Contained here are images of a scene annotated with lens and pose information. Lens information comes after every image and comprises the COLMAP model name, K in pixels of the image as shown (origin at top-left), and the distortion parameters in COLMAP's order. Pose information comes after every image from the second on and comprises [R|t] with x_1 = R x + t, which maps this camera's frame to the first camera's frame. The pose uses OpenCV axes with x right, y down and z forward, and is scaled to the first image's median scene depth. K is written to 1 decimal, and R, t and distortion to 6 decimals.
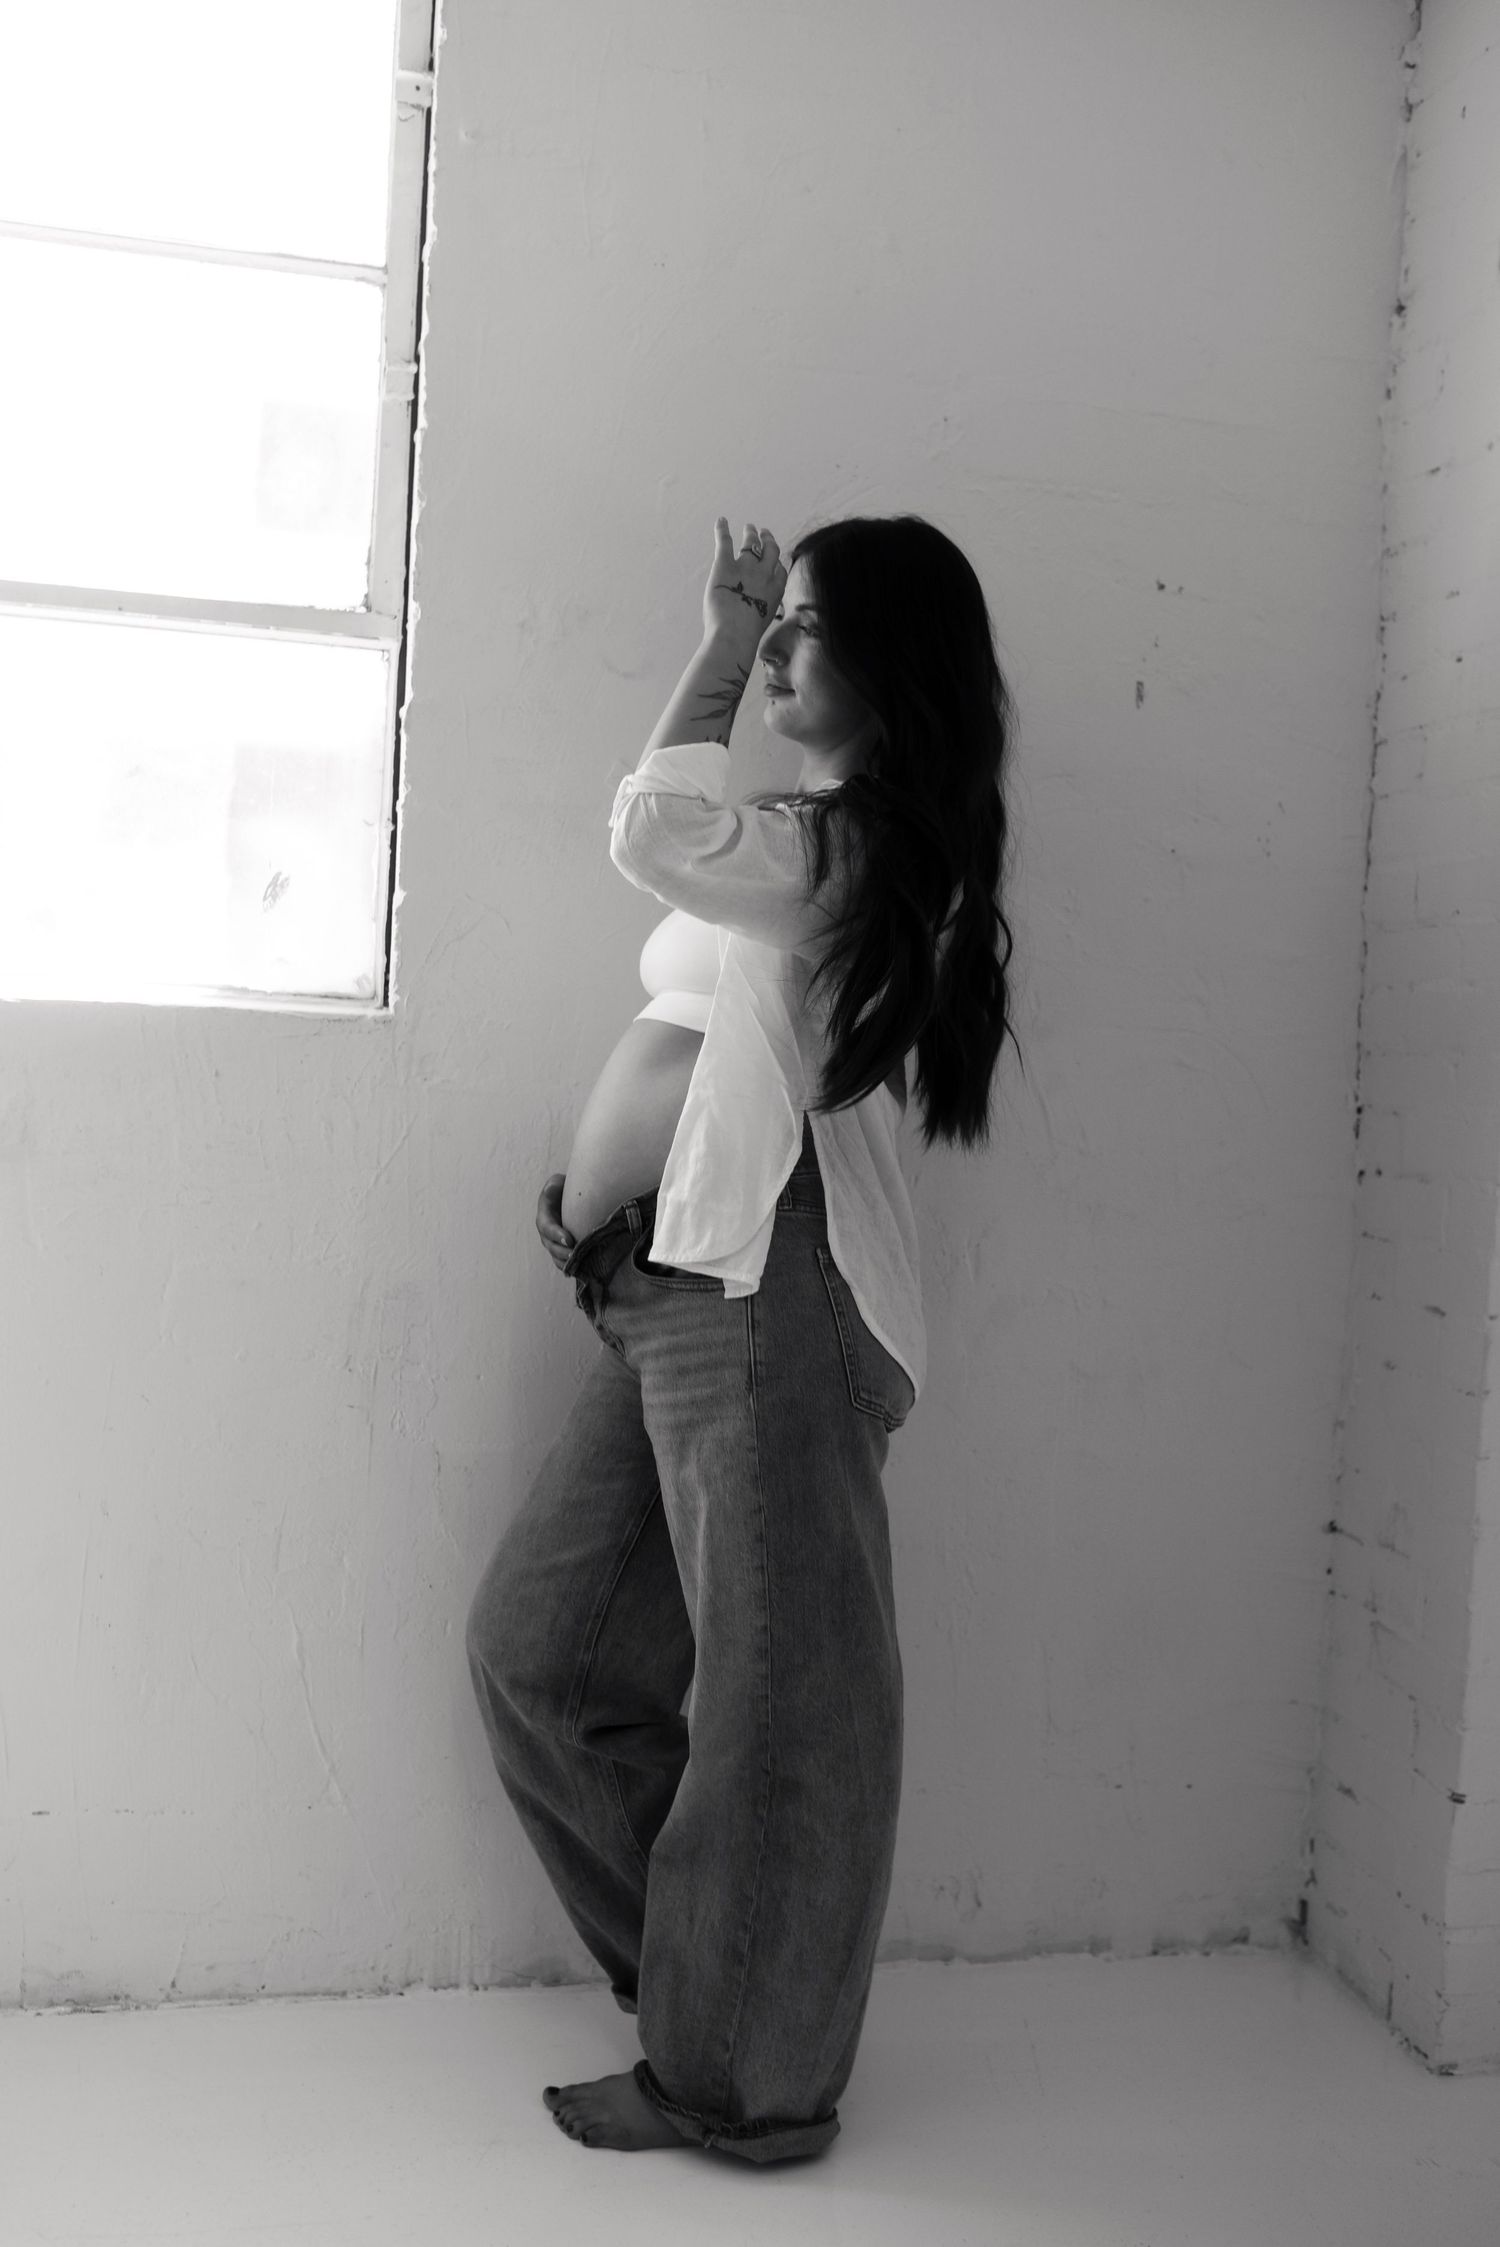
lens RADIAL K [[2132.6, 0, 750.0], [0, 2132.6, 1123.5], [0, 0, 1]] dist [-0.061600, 0.090343]
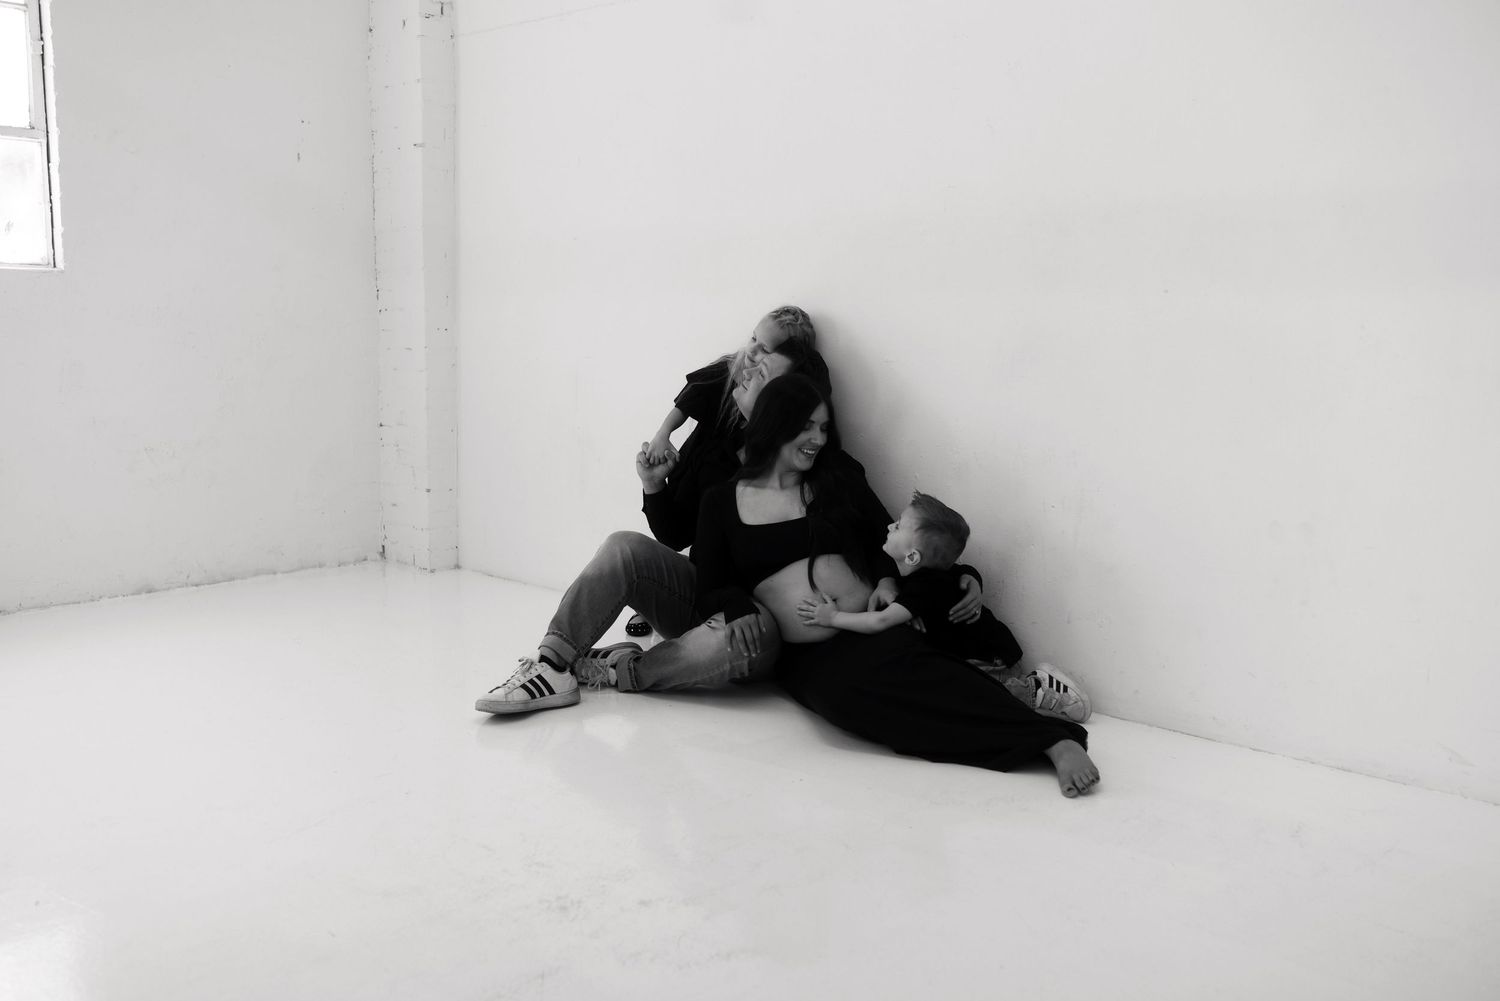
lens RADIAL K [[1423.7, 0, 750.0], [0, 1423.7, 500.5], [0, 0, 1]] dist [-0.061600, 0.090343]
pose [[0.830888, -0.119750, 0.543402, -0.445796], [0.056059, 0.989614, 0.132366, 0.056448], [-0.553609, -0.079519, 0.828971, -1.101157]]
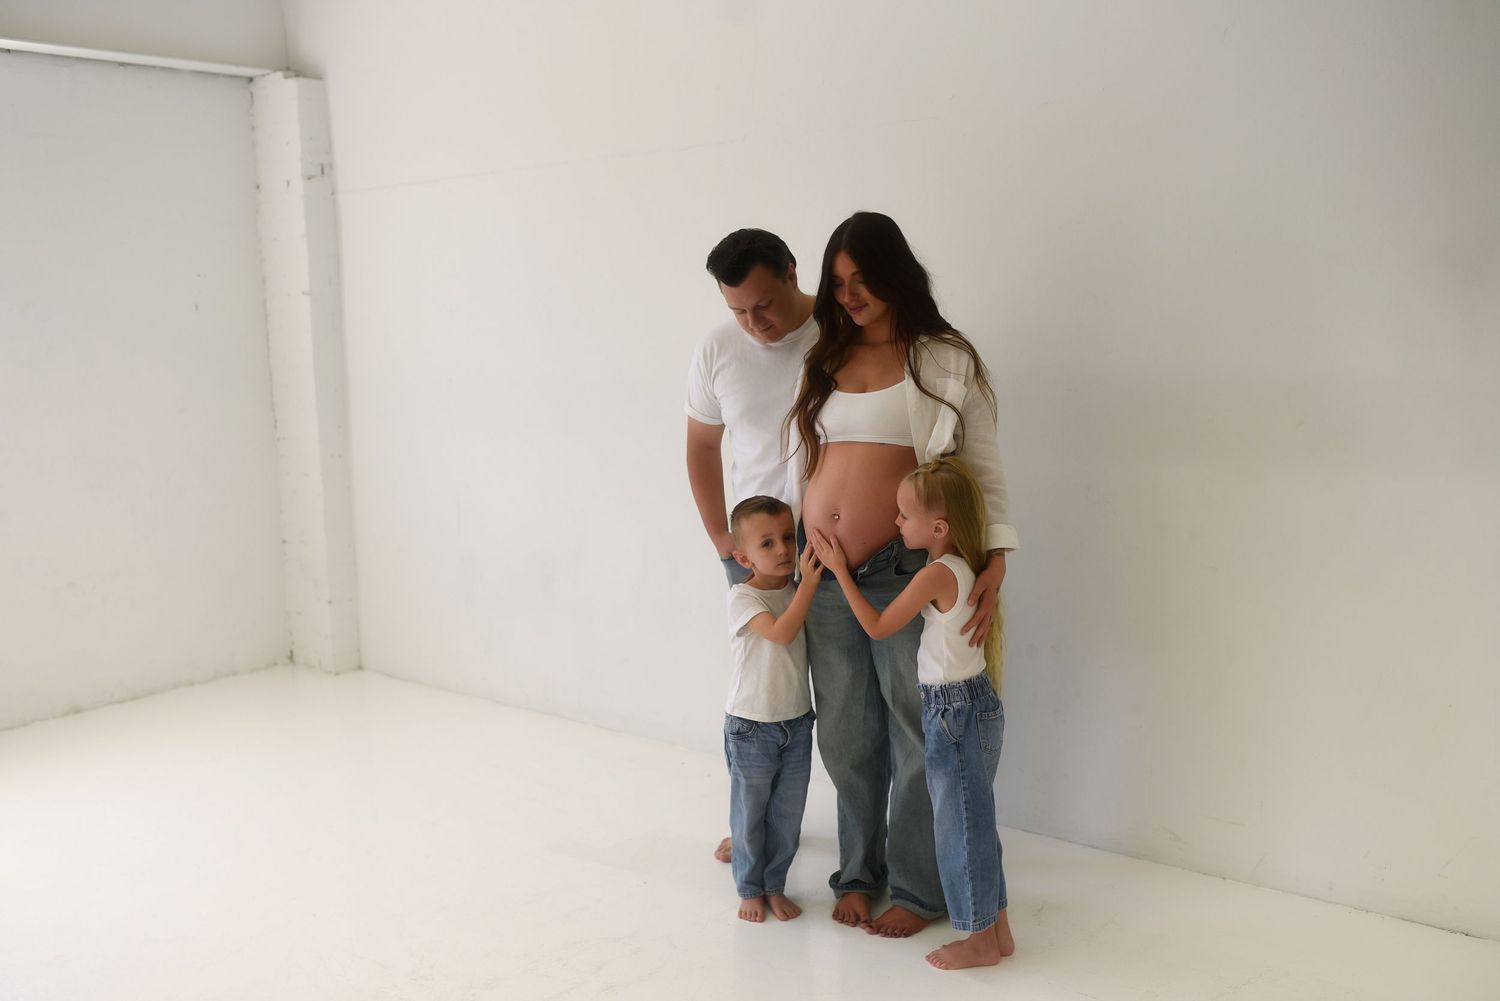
lens RADIAL K [[1423.7, 0, 750.0], [0, 1423.7, 500.5], [0, 0, 1]] dist [-0.061600, 0.090343]
pose [[0.793249, -0.155141, 0.588802, -0.492874], [0.092371, 0.986466, 0.135474, -0.123308], [-0.601850, -0.053076, 0.796843, -1.350915]]
